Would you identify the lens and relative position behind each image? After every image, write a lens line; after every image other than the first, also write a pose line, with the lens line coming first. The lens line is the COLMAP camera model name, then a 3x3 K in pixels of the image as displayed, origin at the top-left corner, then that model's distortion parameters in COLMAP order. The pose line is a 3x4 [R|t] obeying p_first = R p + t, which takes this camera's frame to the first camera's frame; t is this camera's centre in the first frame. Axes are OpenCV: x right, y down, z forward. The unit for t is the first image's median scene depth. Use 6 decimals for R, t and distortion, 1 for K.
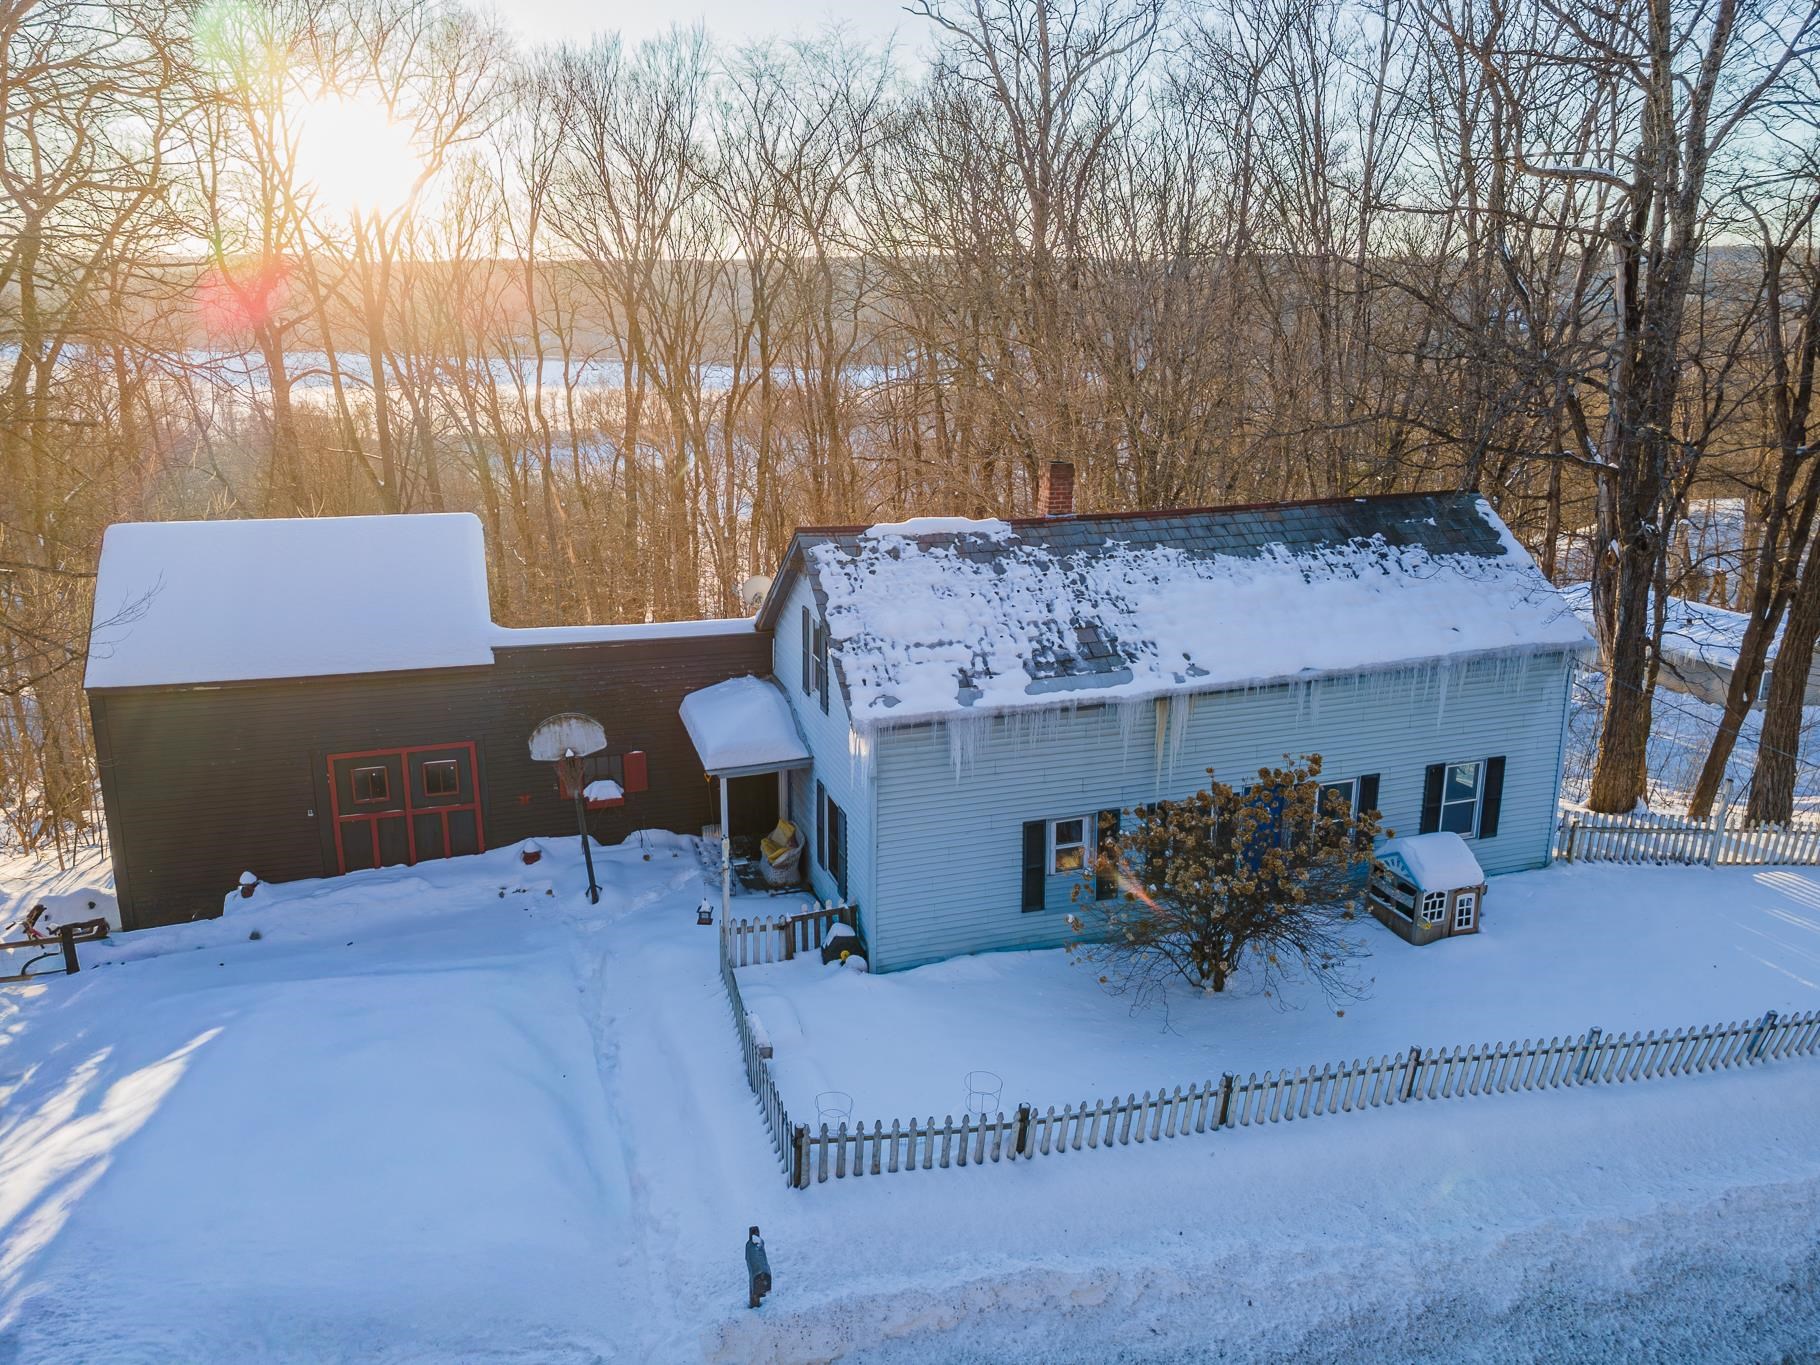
lens RADIAL K [[1327.7, 0, 897.7], [0, 1327.7, 671.5], [0, 0, 1]] dist [0.034991, 0.005837]
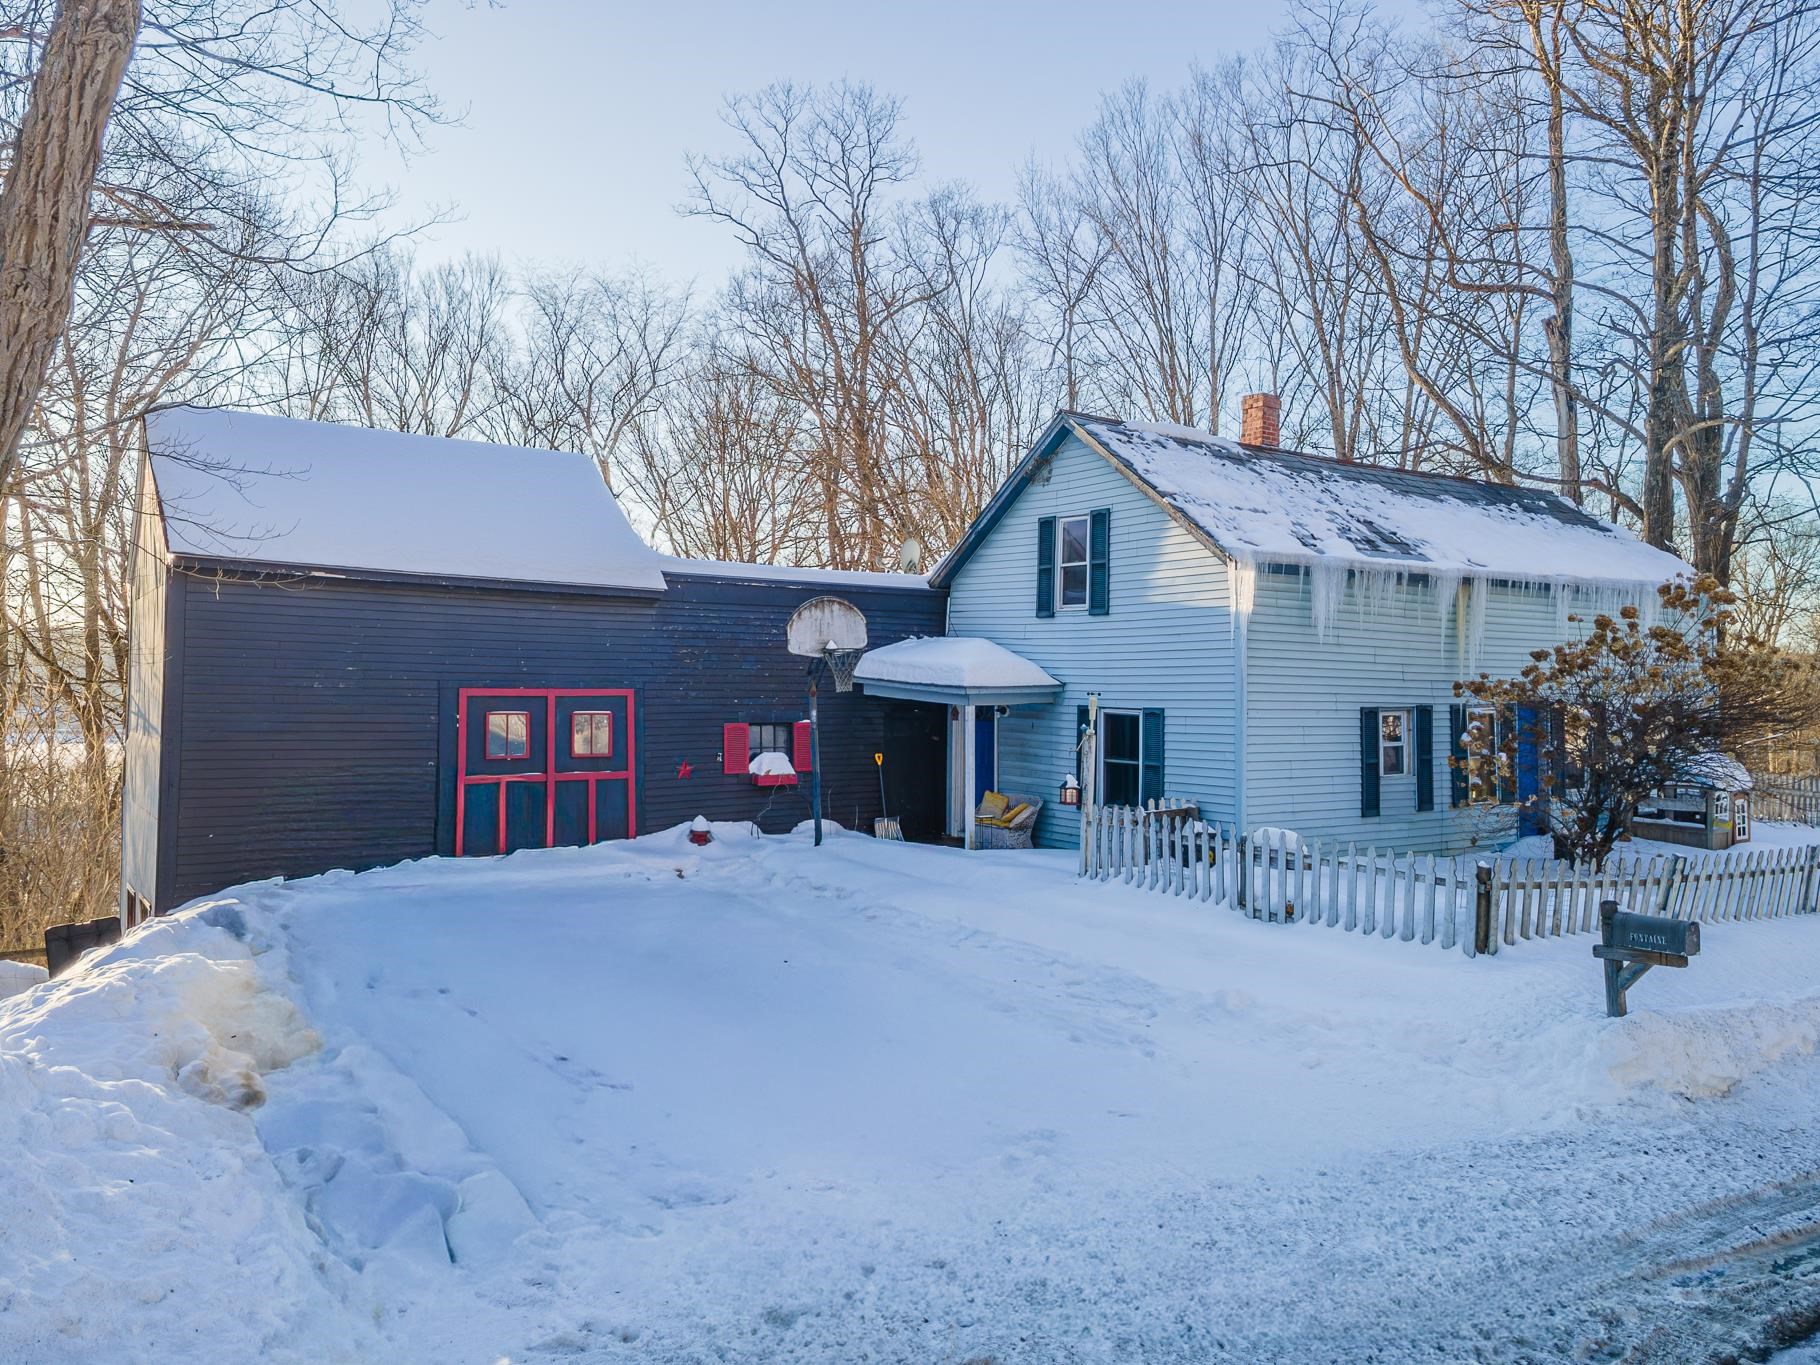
lens RADIAL K [[1327.7, 0, 897.7], [0, 1327.7, 676.4], [0, 0, 1]] dist [0.034991, 0.005837]
pose [[0.958192, 0.008559, 0.285997, -0.444527], [0.068948, 0.963191, -0.259826, 0.295881], [-0.277694, 0.268682, 0.922332, 0.251482]]
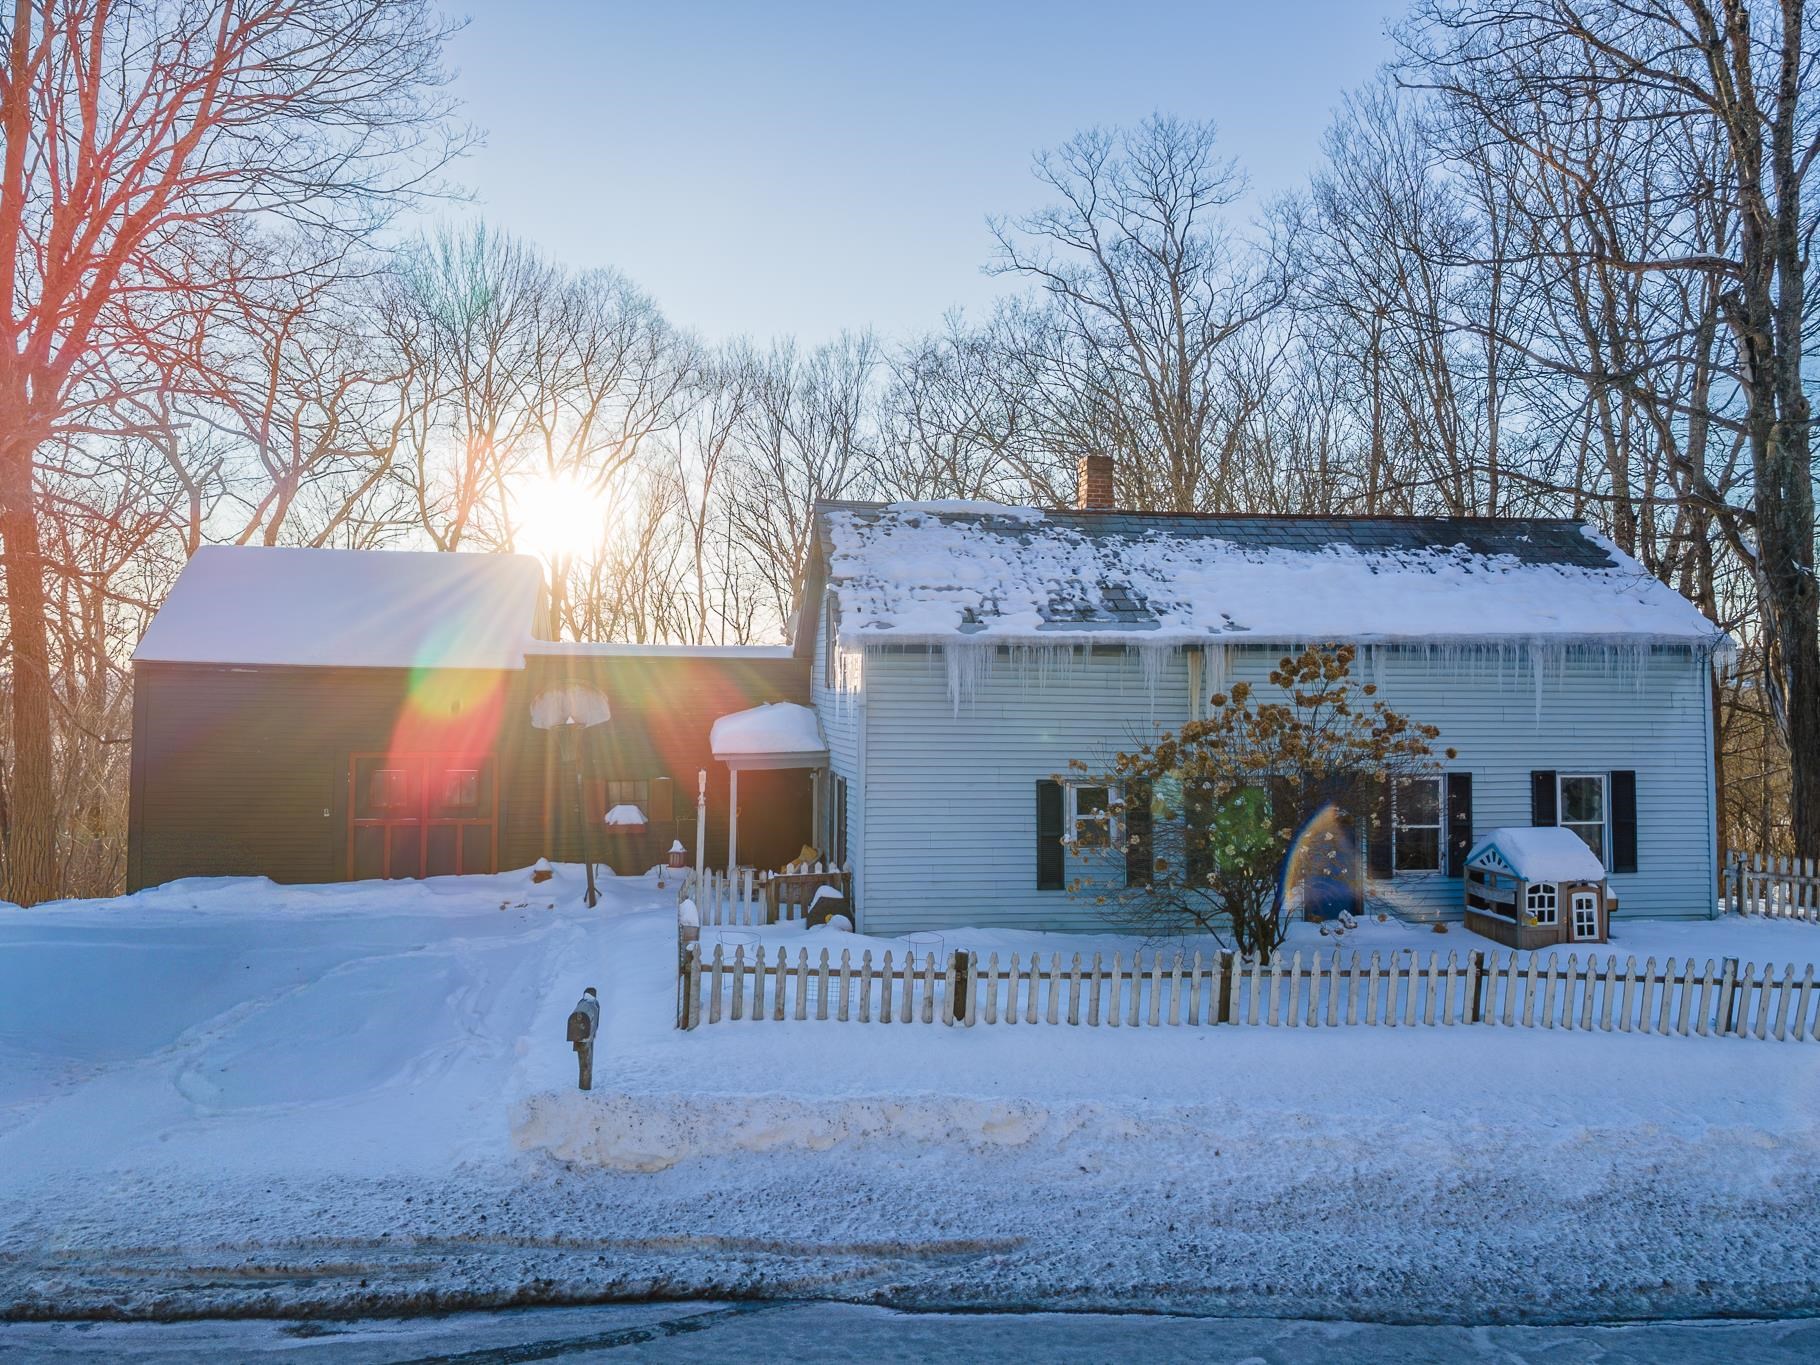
lens RADIAL K [[1327.7, 0, 899.0], [0, 1327.7, 667.0], [0, 0, 1]] dist [0.034991, 0.005837]
pose [[0.988609, -0.001295, -0.150499, 0.133841], [-0.041652, 0.958553, -0.281852, 0.288505], [0.144626, 0.284910, 0.947581, 0.115206]]
